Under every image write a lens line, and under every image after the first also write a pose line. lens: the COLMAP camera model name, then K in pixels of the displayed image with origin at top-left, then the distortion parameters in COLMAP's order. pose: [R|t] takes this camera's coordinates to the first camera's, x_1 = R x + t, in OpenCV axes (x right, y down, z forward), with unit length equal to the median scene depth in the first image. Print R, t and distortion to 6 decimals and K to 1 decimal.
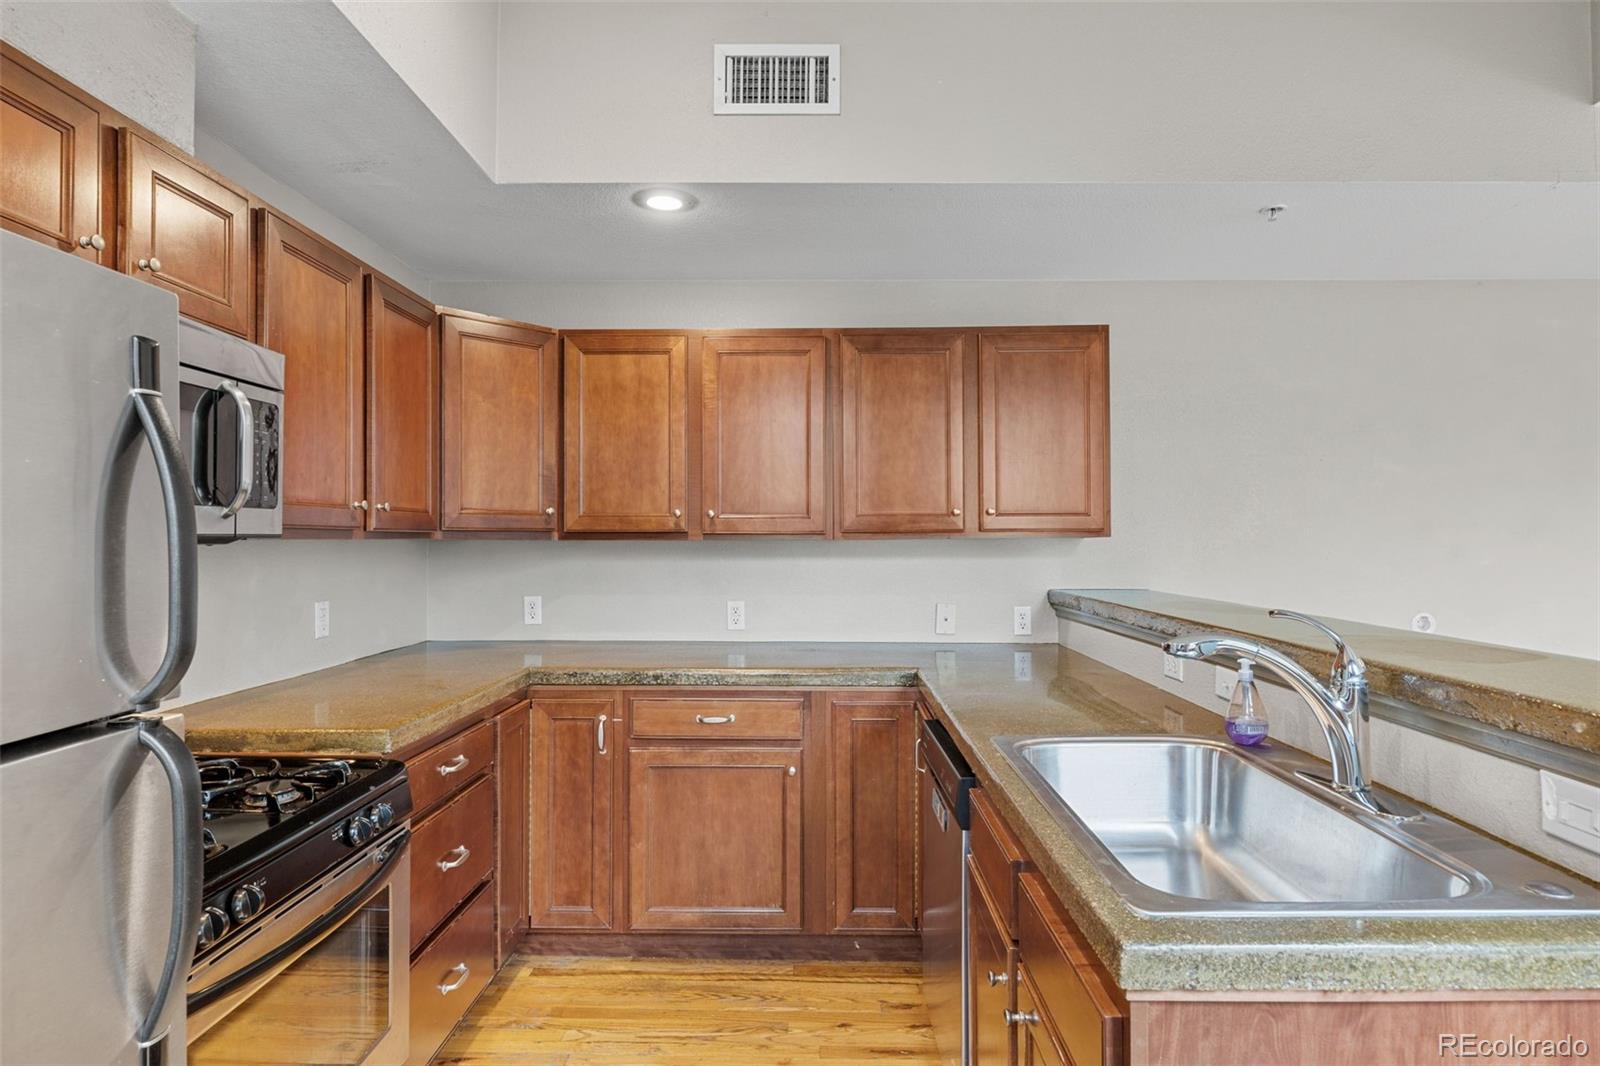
lens RADIAL K [[860.2, 0, 809.9], [0, 860.2, 534.6], [0, 0, 1]] dist [0.004716, -0.001902]
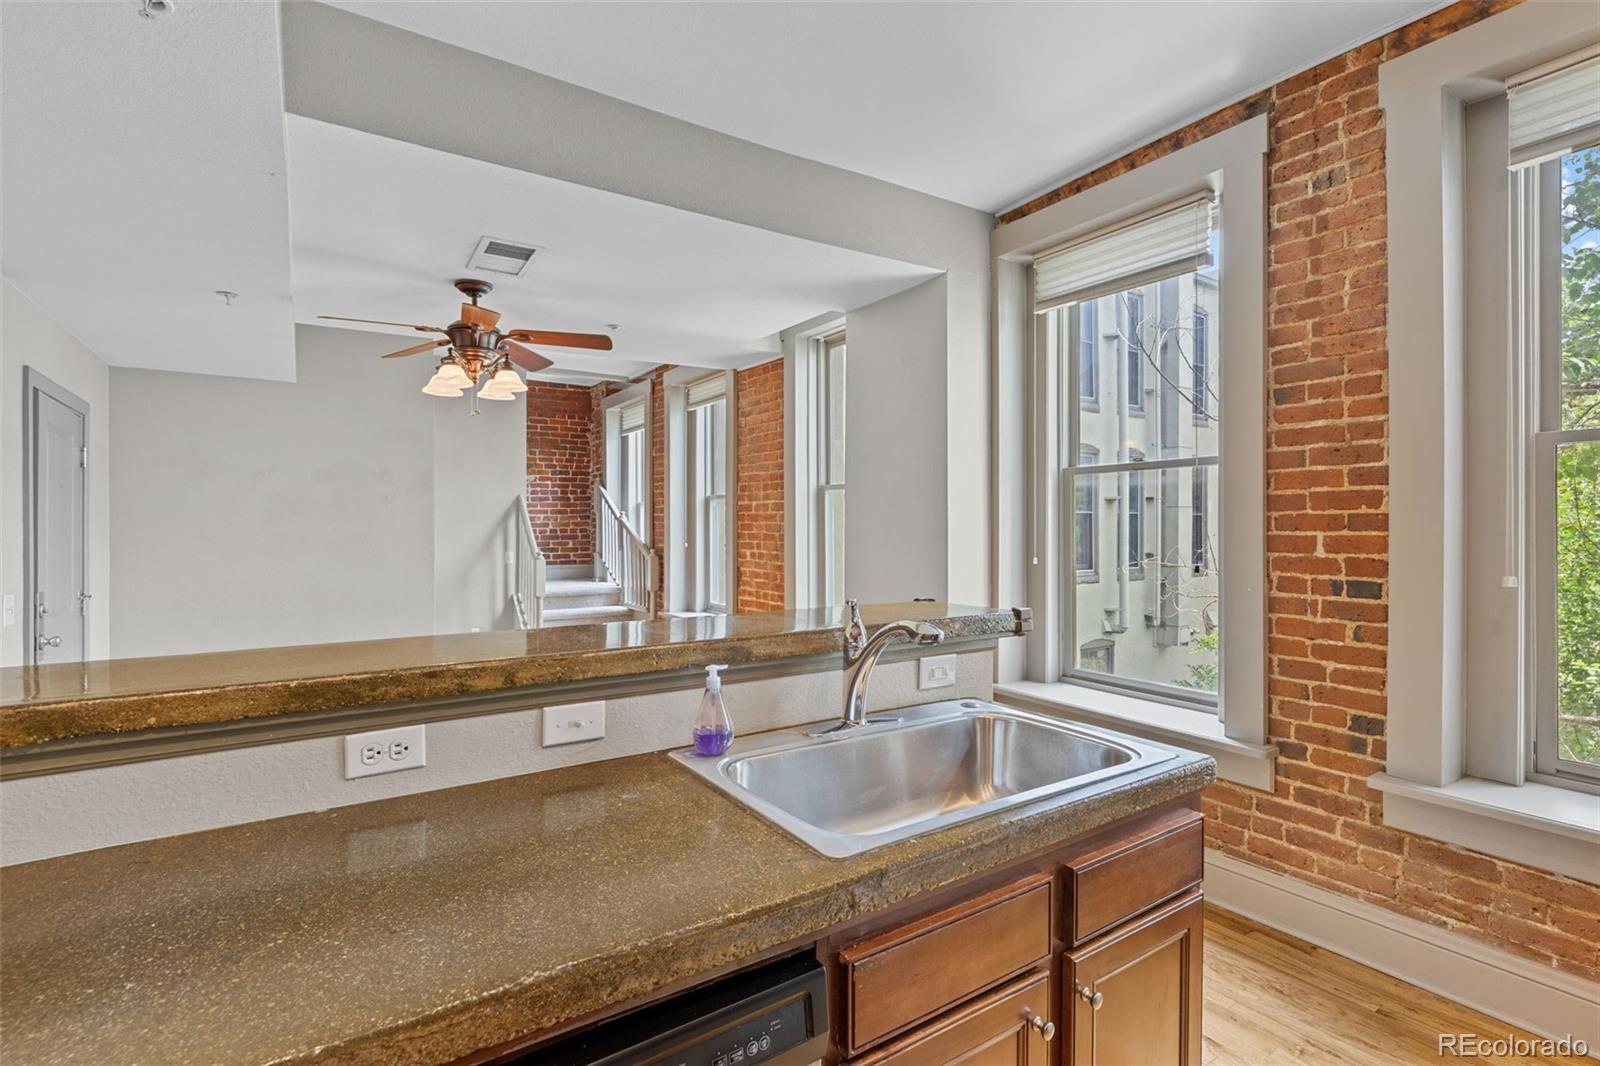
lens RADIAL K [[743.6, 0, 827.1], [0, 743.6, 530.0], [0, 0, 1]] dist [0.005604, -0.003534]
pose [[-0.601387, -0.004587, 0.798945, -0.133550], [-0.006813, 0.999977, 0.000613, -0.002880], [-0.798929, -0.005075, -0.601404, 0.869348]]
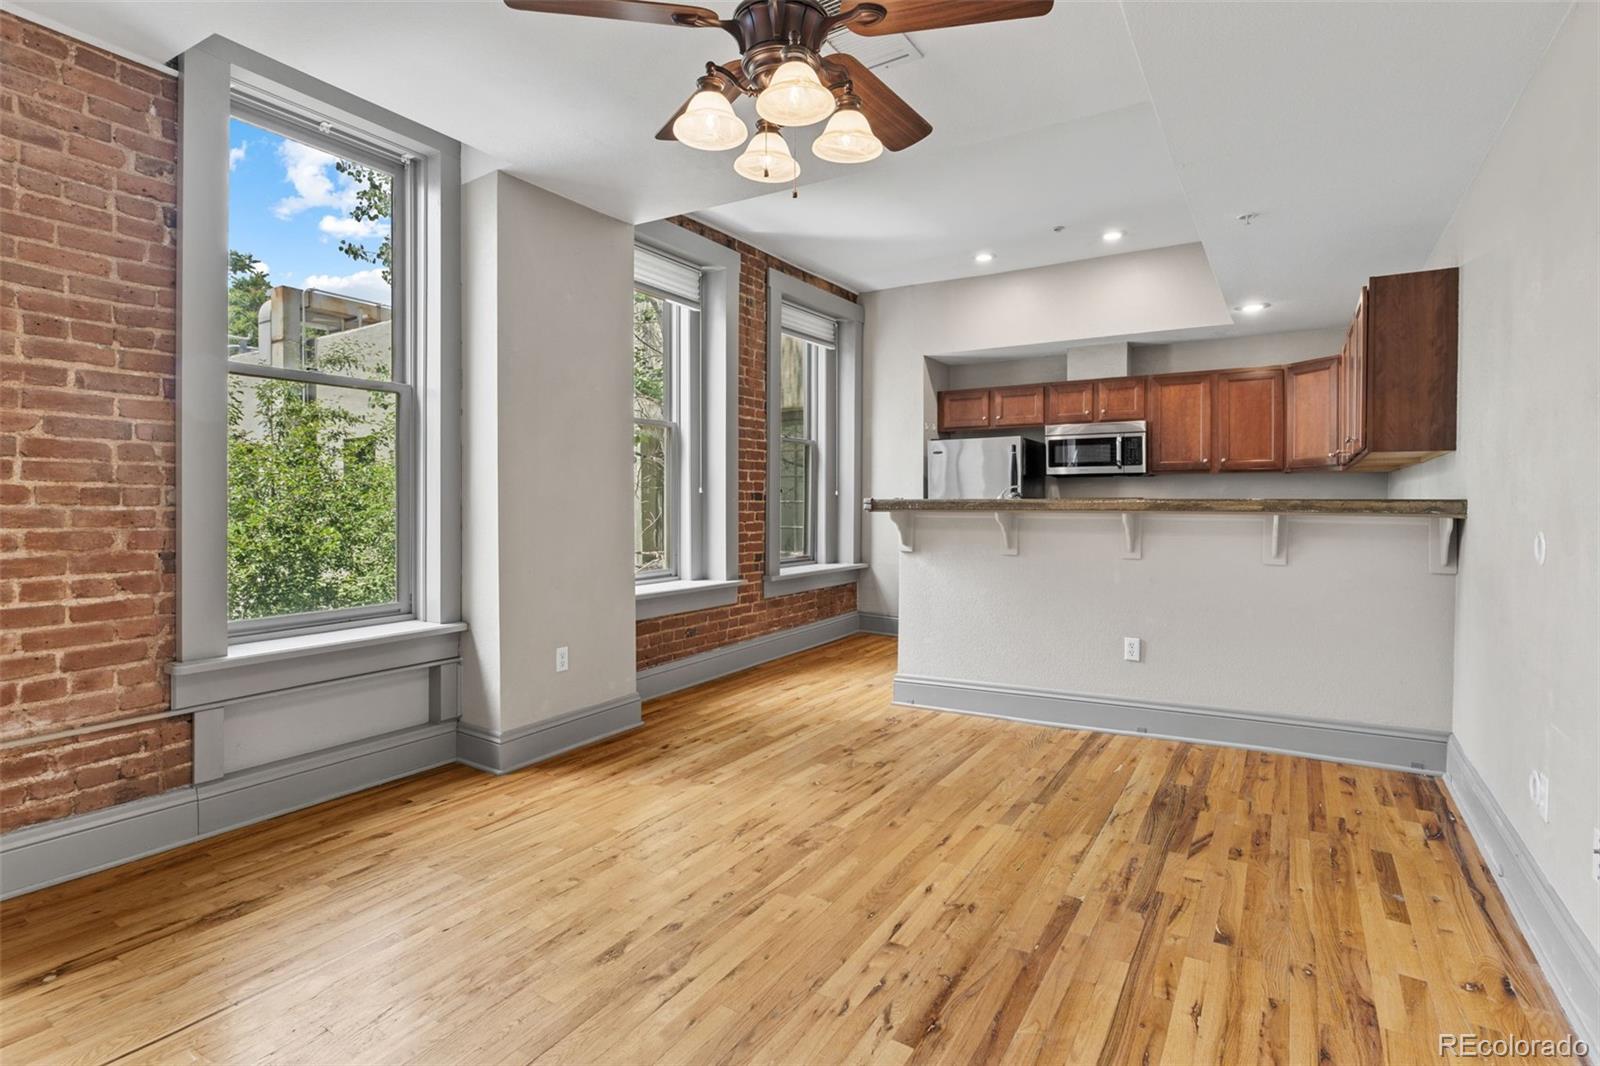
lens RADIAL K [[775.3, 0, 814.9], [0, 775.3, 503.8], [0, 0, 1]] dist [-0.004367, -0.000079]
pose [[-0.505841, 0.001991, -0.862624, 1.910348], [0.001899, 0.999997, 0.001194, 0.082623], [0.862625, -0.001035, -0.505843, 0.989131]]
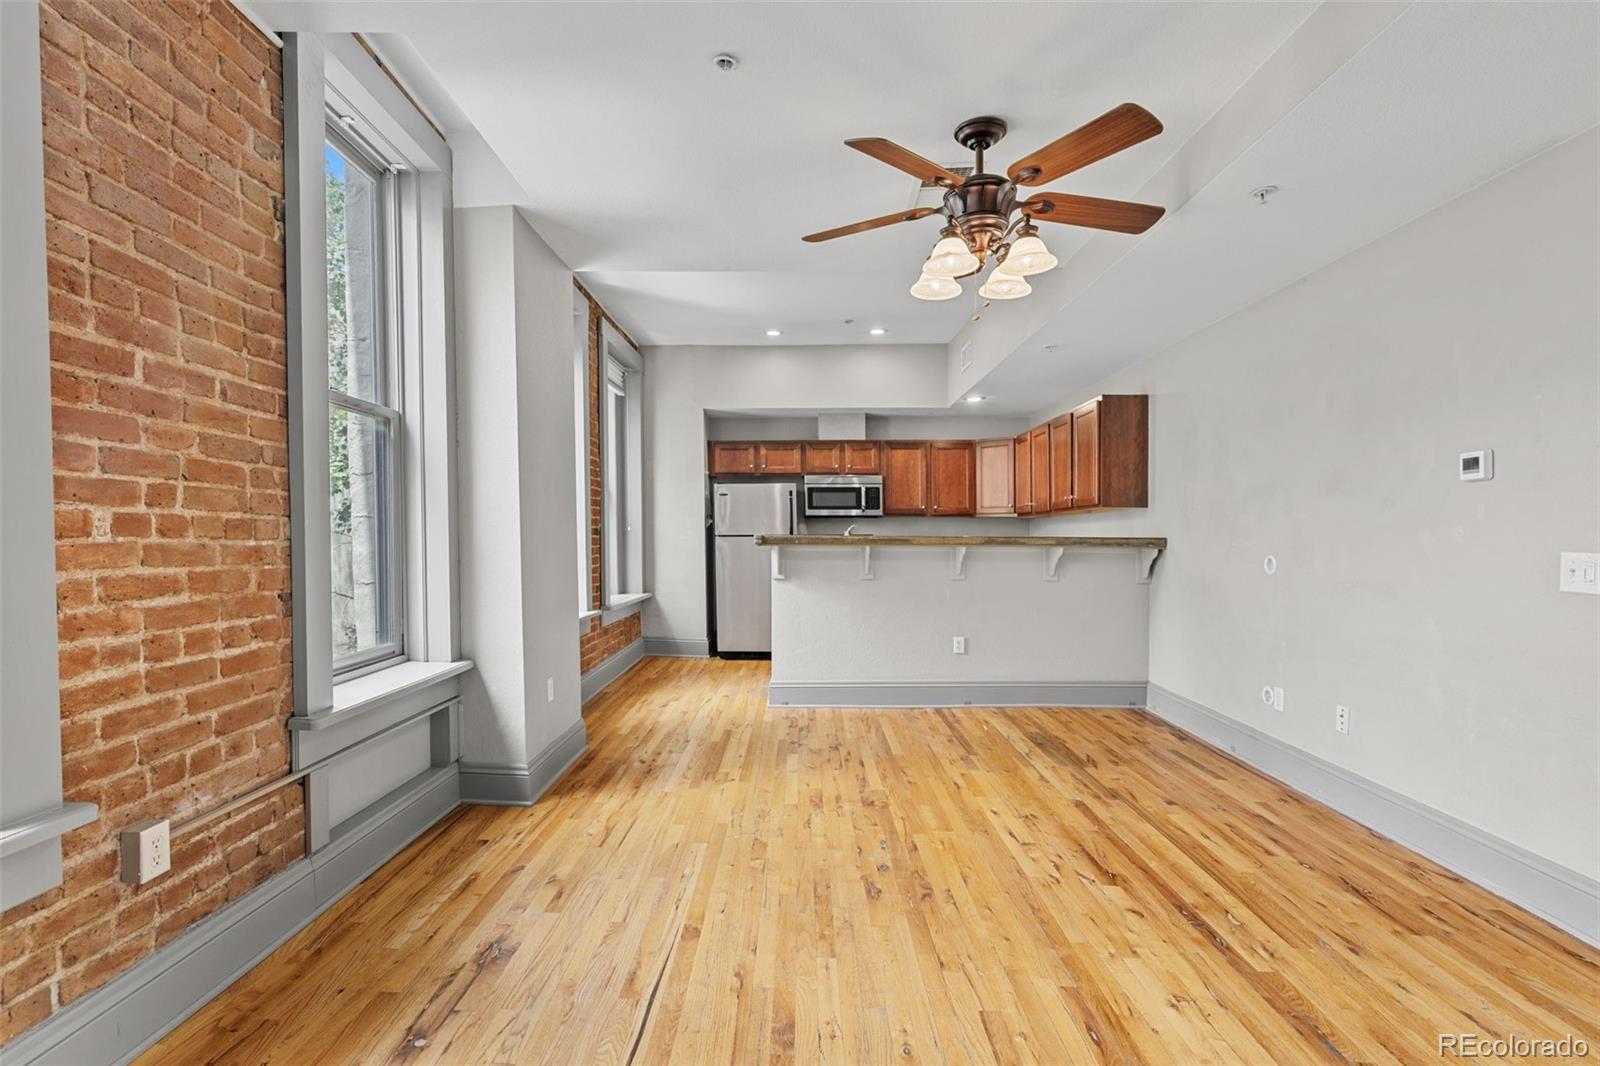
lens RADIAL K [[743.6, 0, 749.1], [0, 743.6, 538.5], [0, 0, 1]] dist [0.005604, -0.003534]
pose [[-0.045742, 0.001376, -0.998952, 2.285710], [-0.001647, 0.999998, 0.001452, 0.081167], [0.998952, 0.001712, -0.045740, 0.335393]]
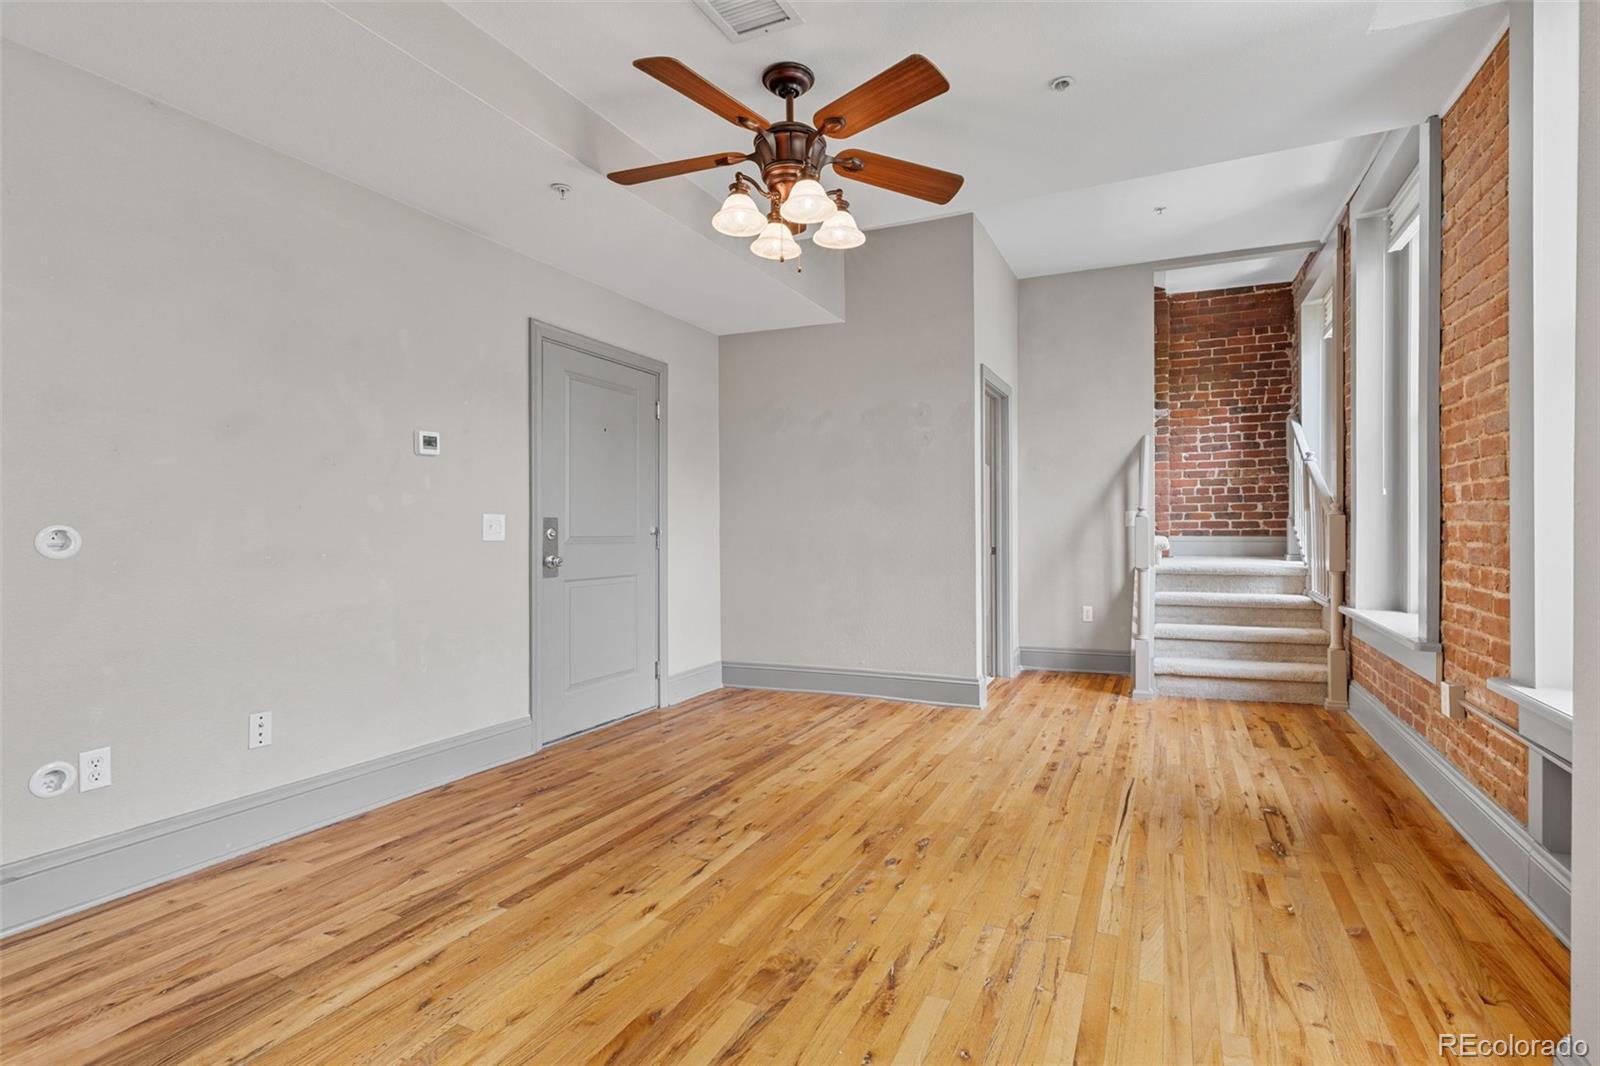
lens RADIAL K [[743.6, 0, 868.0], [0, 743.6, 533.0], [0, 0, 1]] dist [0.005604, -0.003534]
pose [[0.356963, -0.010145, 0.934063, 0.471007], [-0.000269, 0.999940, 0.010964, 0.111298], [-0.934118, -0.004165, 0.356939, 0.180346]]
